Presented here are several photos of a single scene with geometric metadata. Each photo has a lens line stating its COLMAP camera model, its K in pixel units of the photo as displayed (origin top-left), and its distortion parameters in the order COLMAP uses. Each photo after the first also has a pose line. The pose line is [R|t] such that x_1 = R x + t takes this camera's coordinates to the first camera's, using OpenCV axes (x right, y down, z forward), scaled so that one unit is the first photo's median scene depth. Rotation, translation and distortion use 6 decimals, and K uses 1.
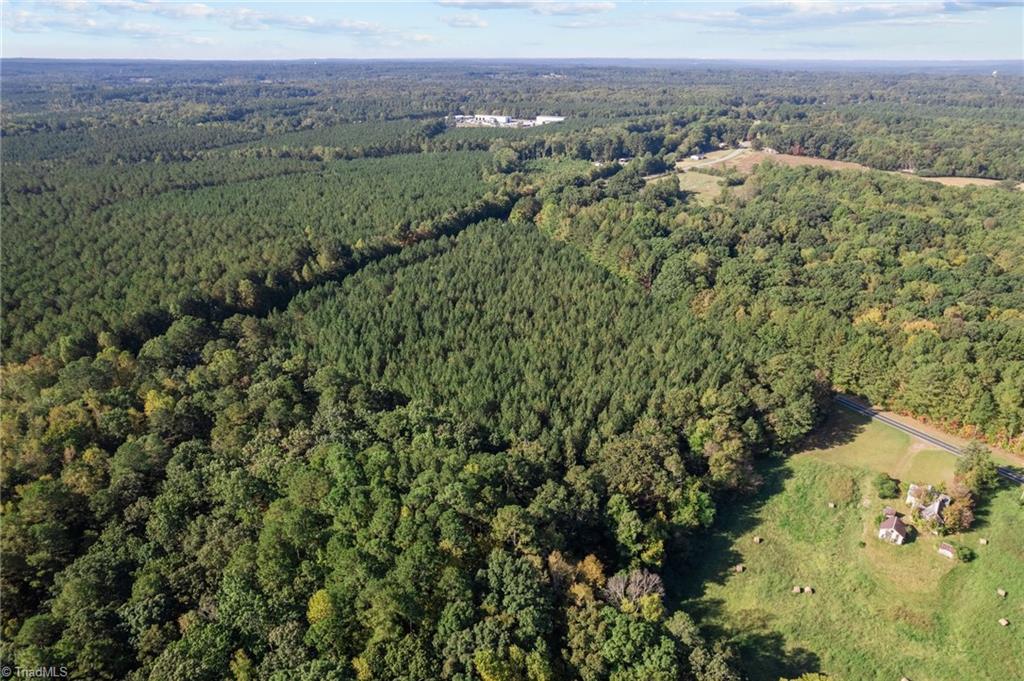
lens RADIAL K [[648.6, 0, 527.4], [0, 648.6, 342.9], [0, 0, 1]] dist [-0.067486, 0.059793]
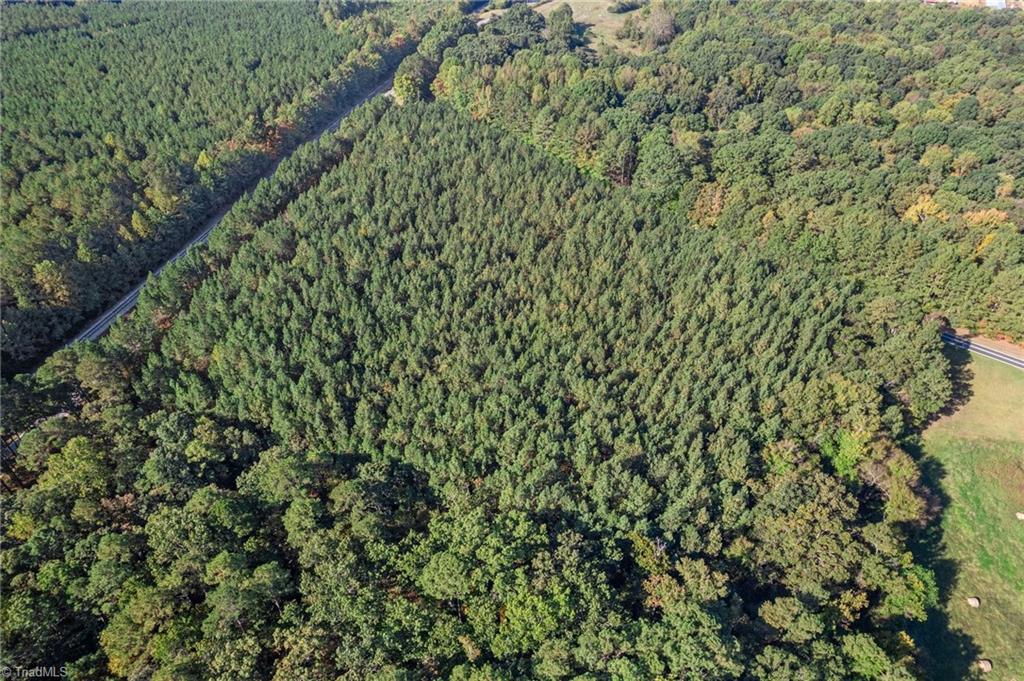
lens RADIAL K [[648.6, 0, 527.4], [0, 648.6, 342.9], [0, 0, 1]] dist [-0.067486, 0.059793]
pose [[0.960279, -0.173764, 0.218337, -0.121639], [0.113246, 0.957798, 0.264195, -0.114995], [-0.255030, -0.228975, 0.939431, 0.251979]]
